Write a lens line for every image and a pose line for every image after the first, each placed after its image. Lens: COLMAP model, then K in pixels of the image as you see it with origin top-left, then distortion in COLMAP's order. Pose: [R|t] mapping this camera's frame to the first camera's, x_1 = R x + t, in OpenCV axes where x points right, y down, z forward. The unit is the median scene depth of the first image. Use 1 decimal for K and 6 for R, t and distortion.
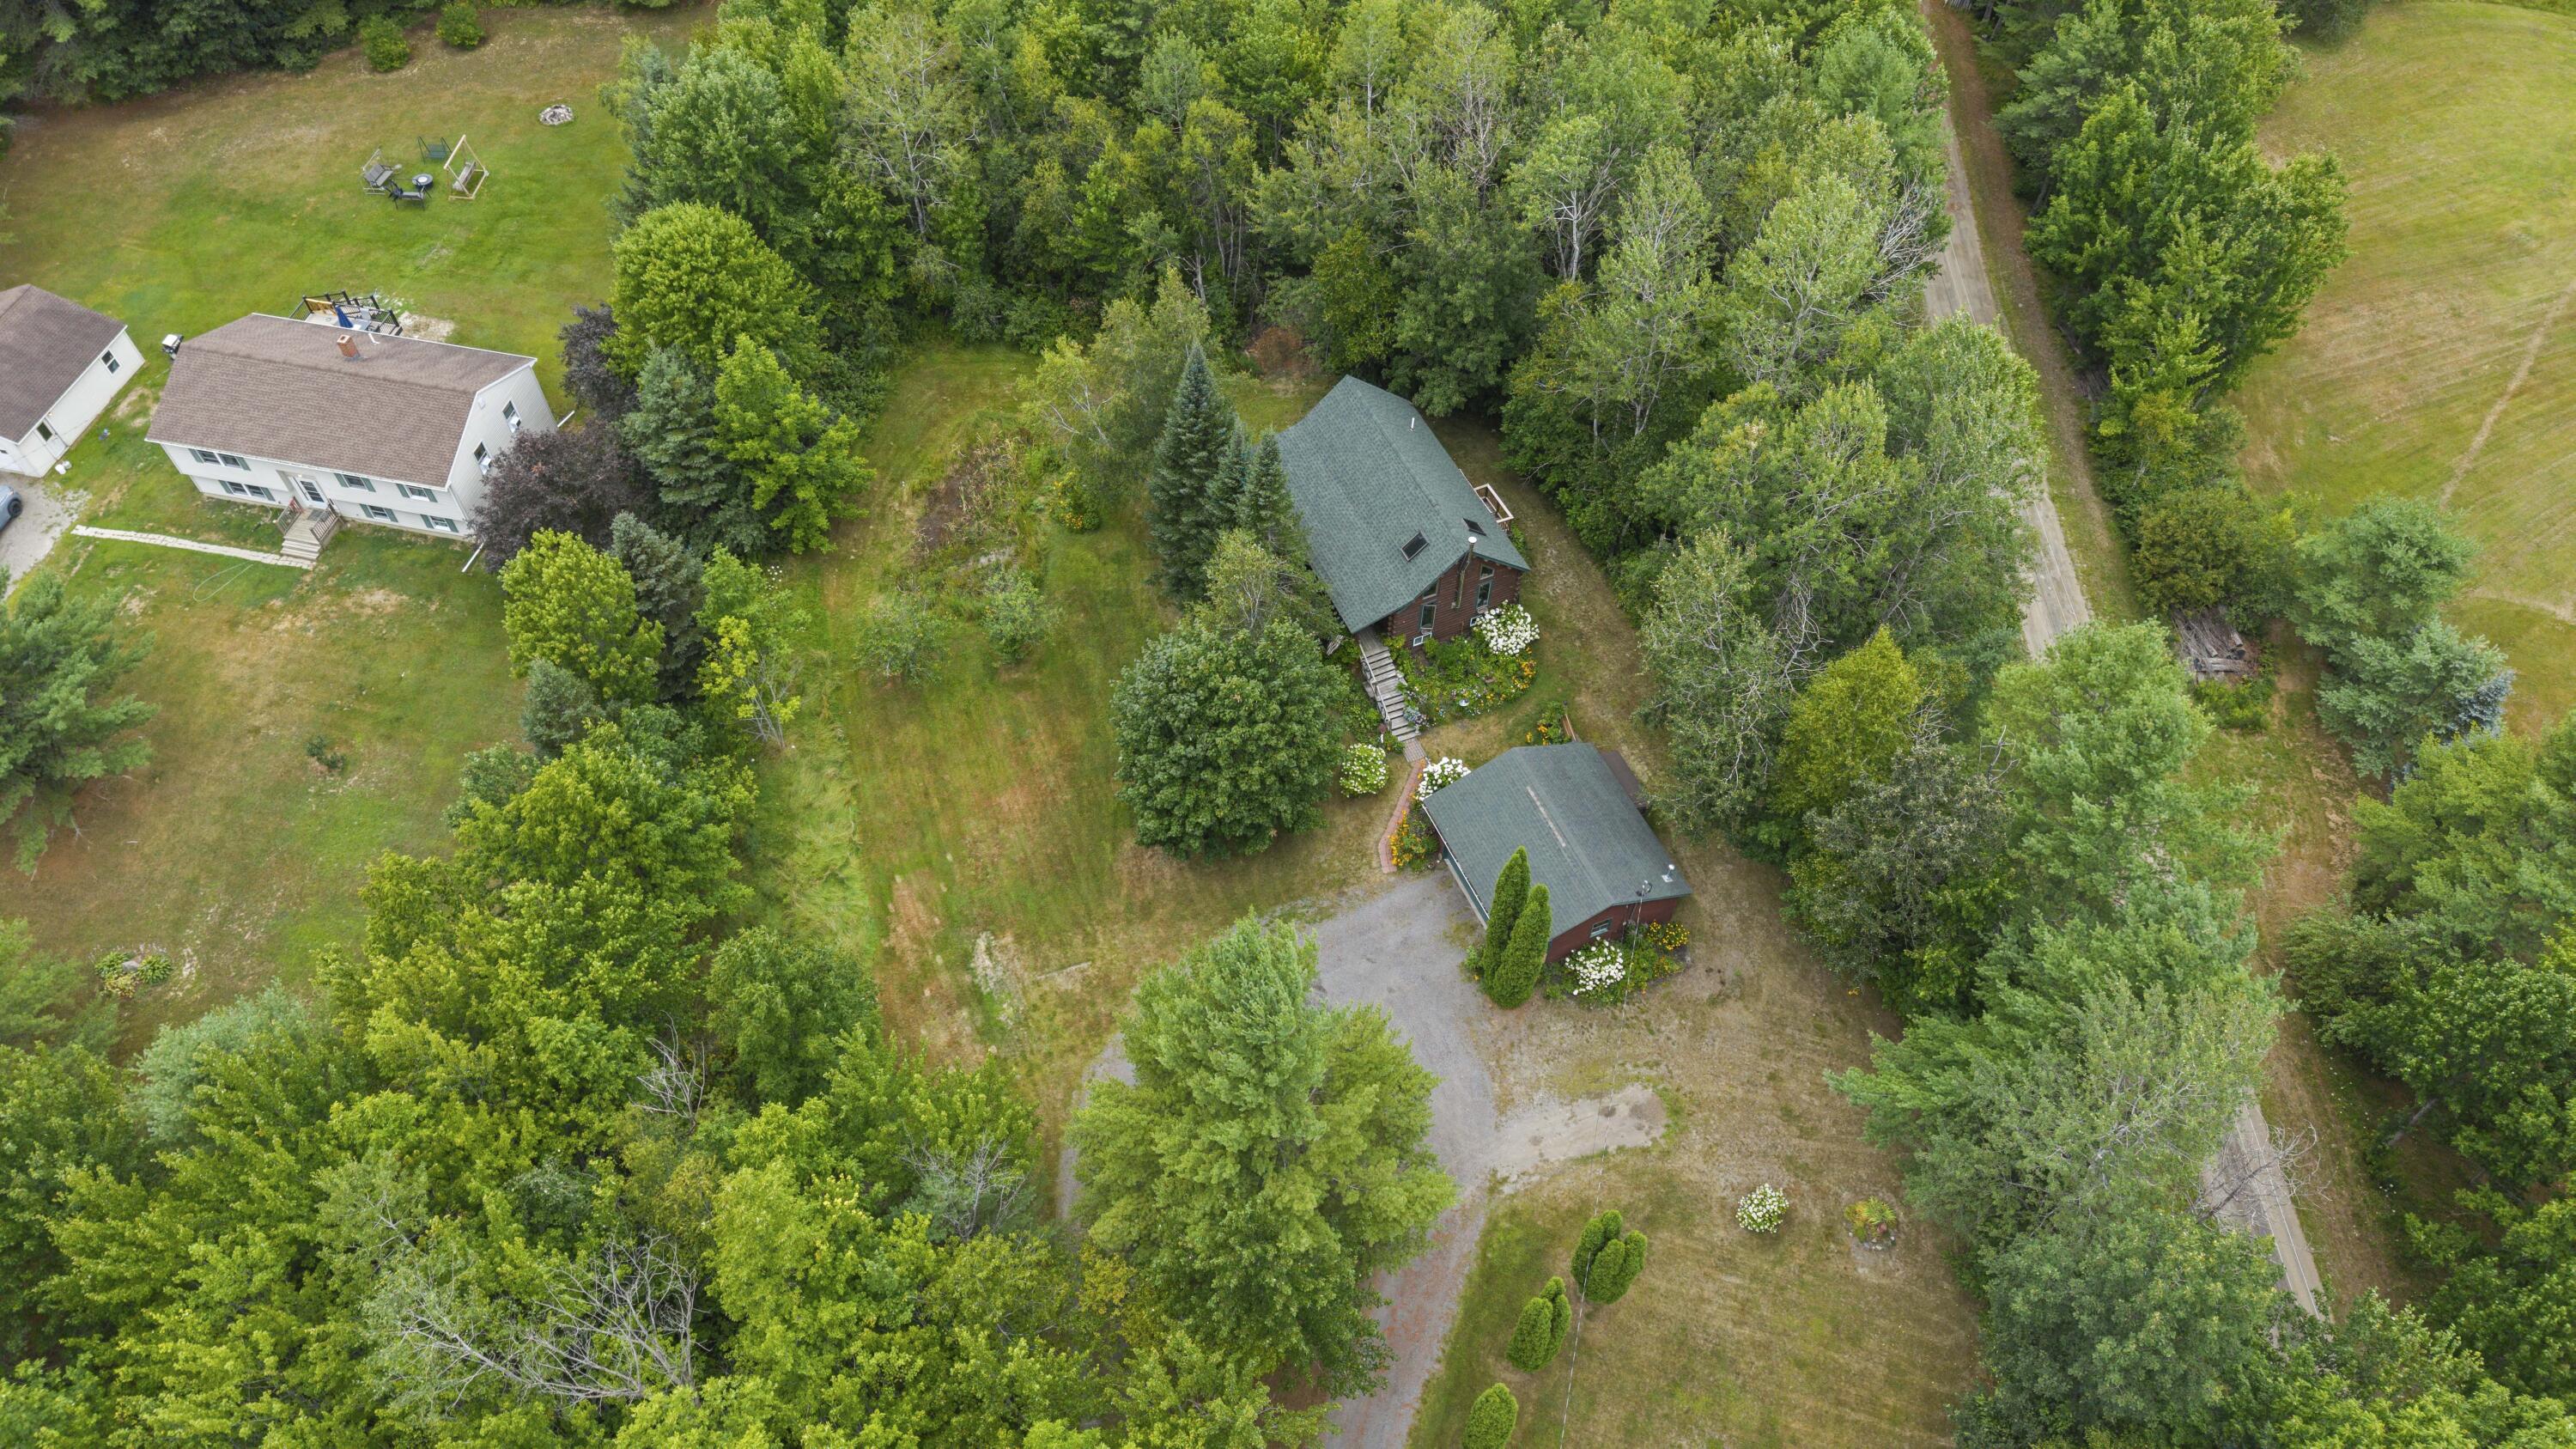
lens RADIAL K [[1640.3, 0, 1296.6], [0, 1640.3, 790.3], [0, 0, 1]] dist [0.043519, -0.049004]
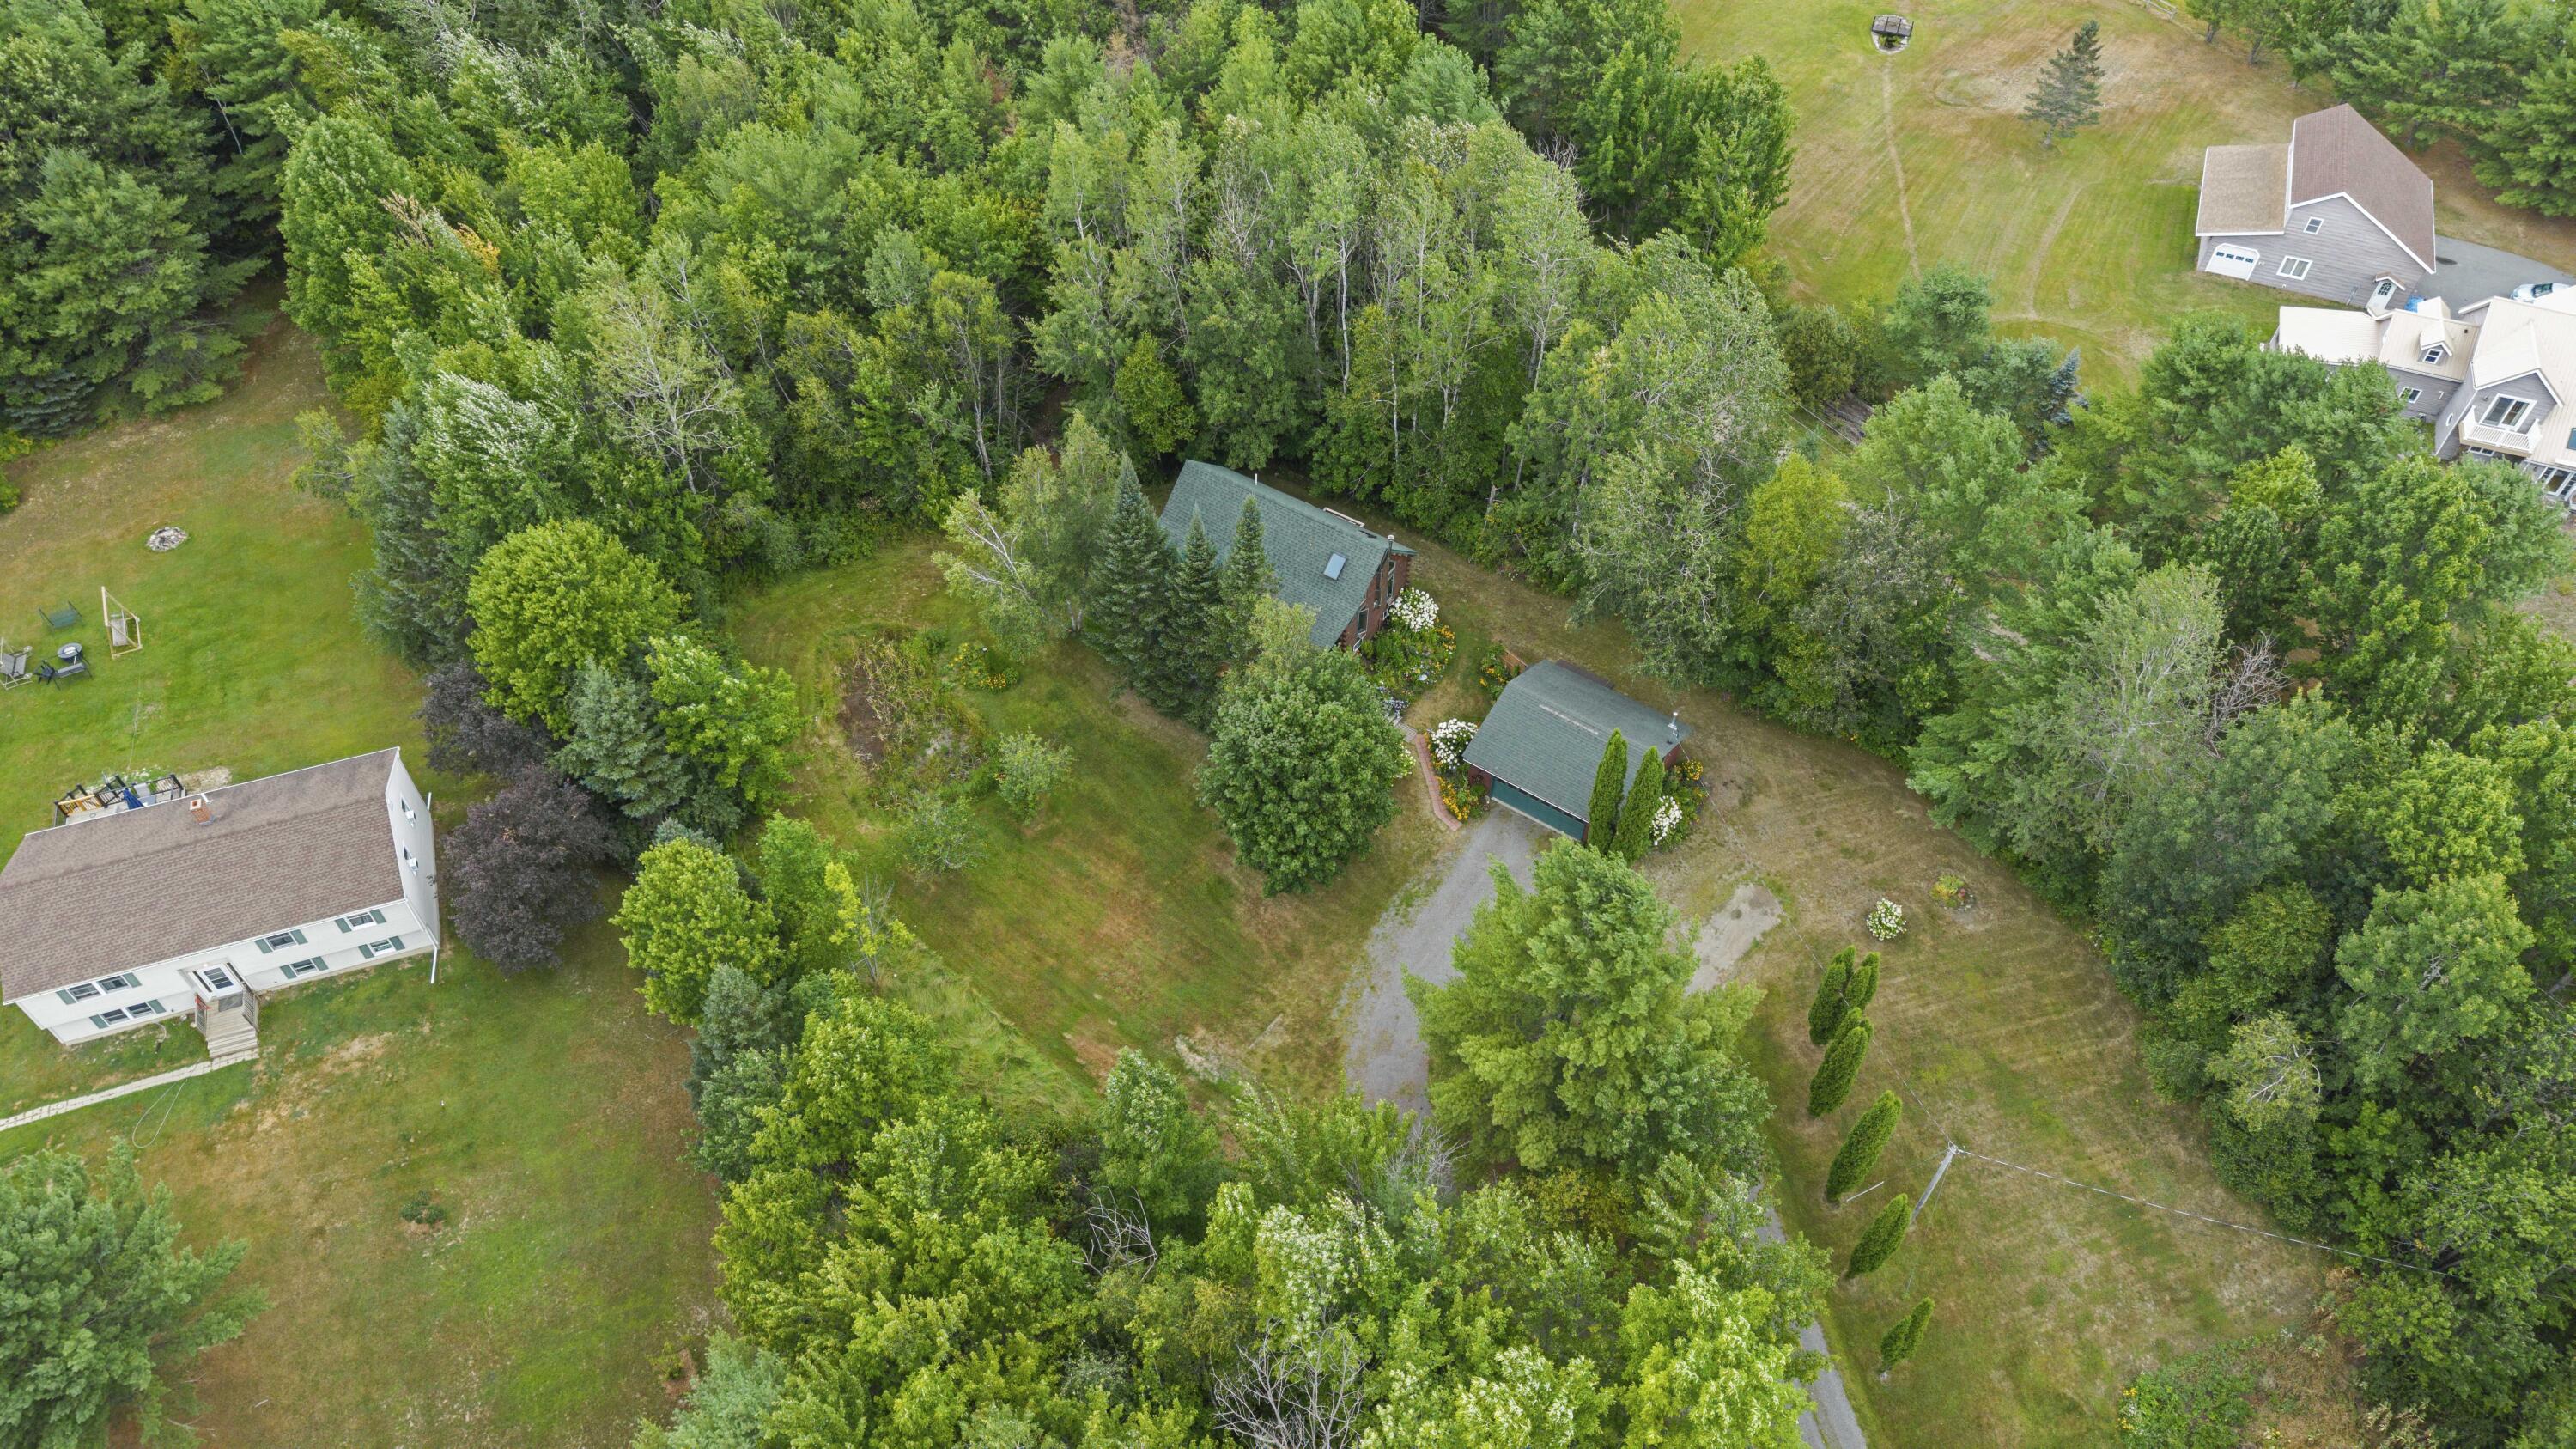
lens RADIAL K [[1640.3, 0, 1296.6], [0, 1640.3, 790.3], [0, 0, 1]] dist [0.043519, -0.049004]
pose [[0.847698, -0.409850, 0.336796, -0.384130], [0.433642, 0.901071, 0.005067, -0.026098], [-0.305554, 0.141753, 0.941564, -0.032947]]
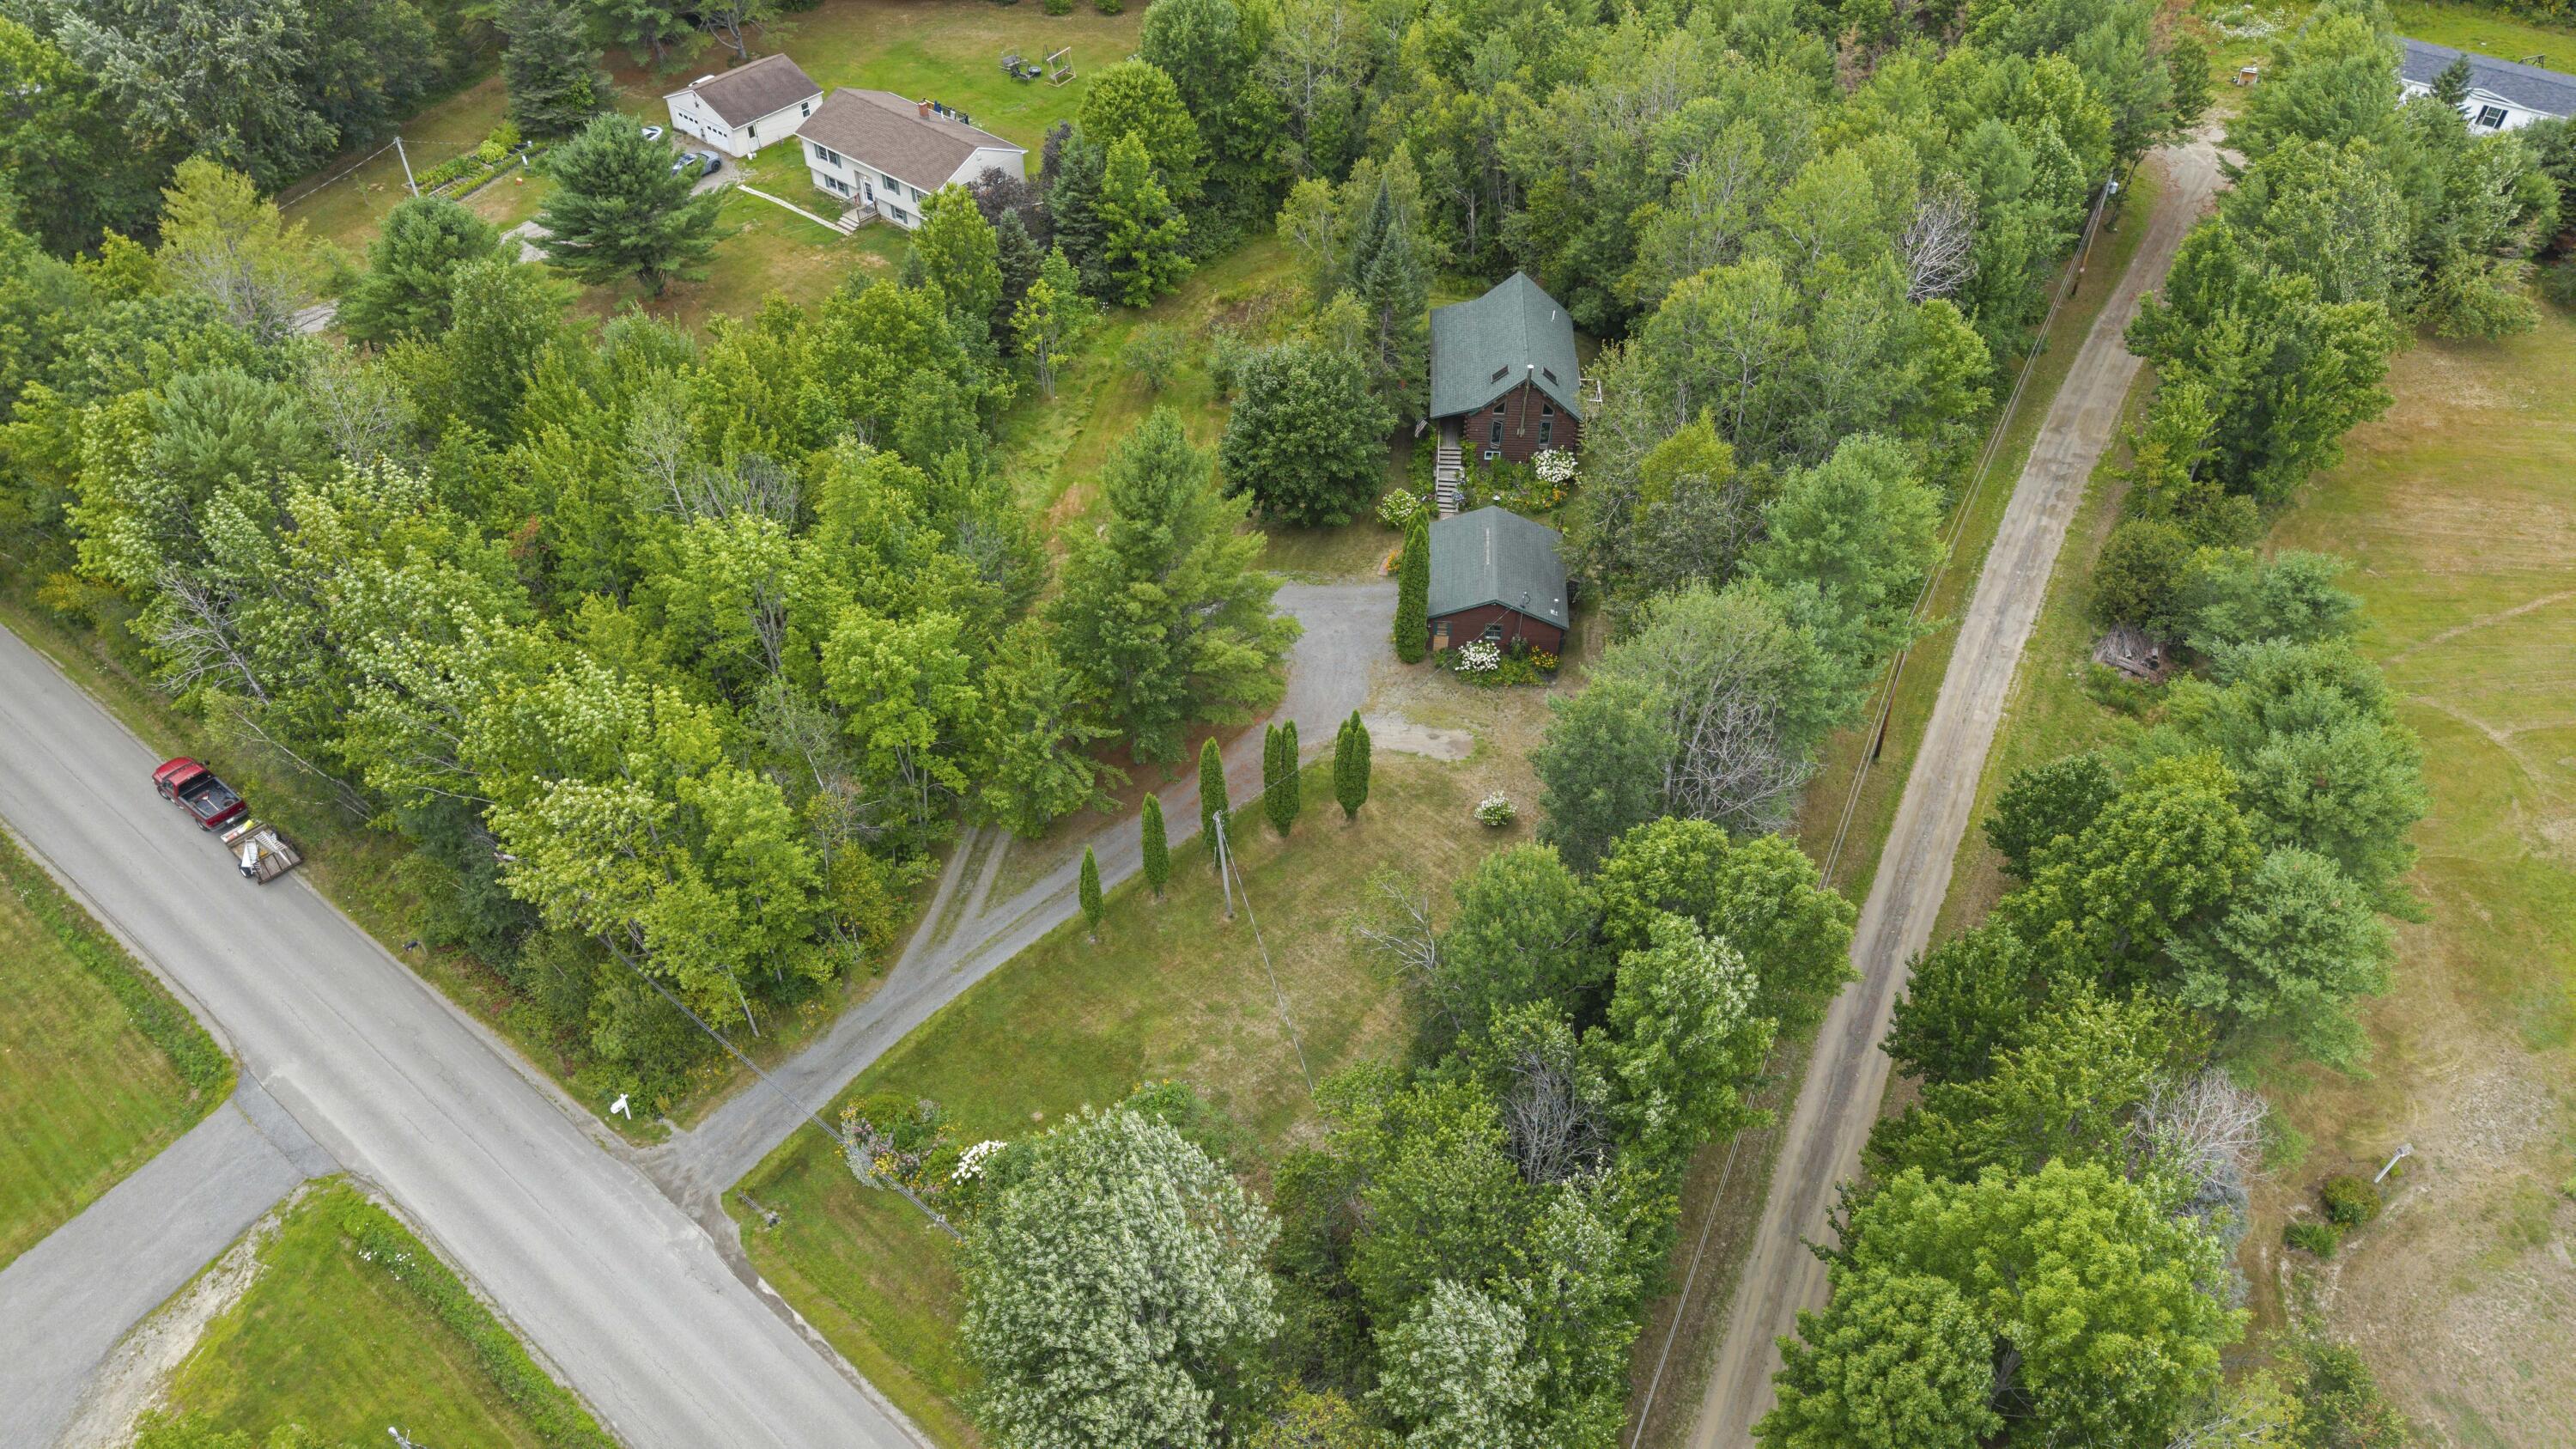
lens RADIAL K [[1640.3, 0, 1296.6], [0, 1640.3, 790.3], [0, 0, 1]] dist [0.043519, -0.049004]
pose [[0.888200, 0.329329, -0.320380, 0.458085], [-0.375684, 0.921991, -0.093775, 0.346557], [0.264505, 0.203652, 0.942636, -0.239571]]
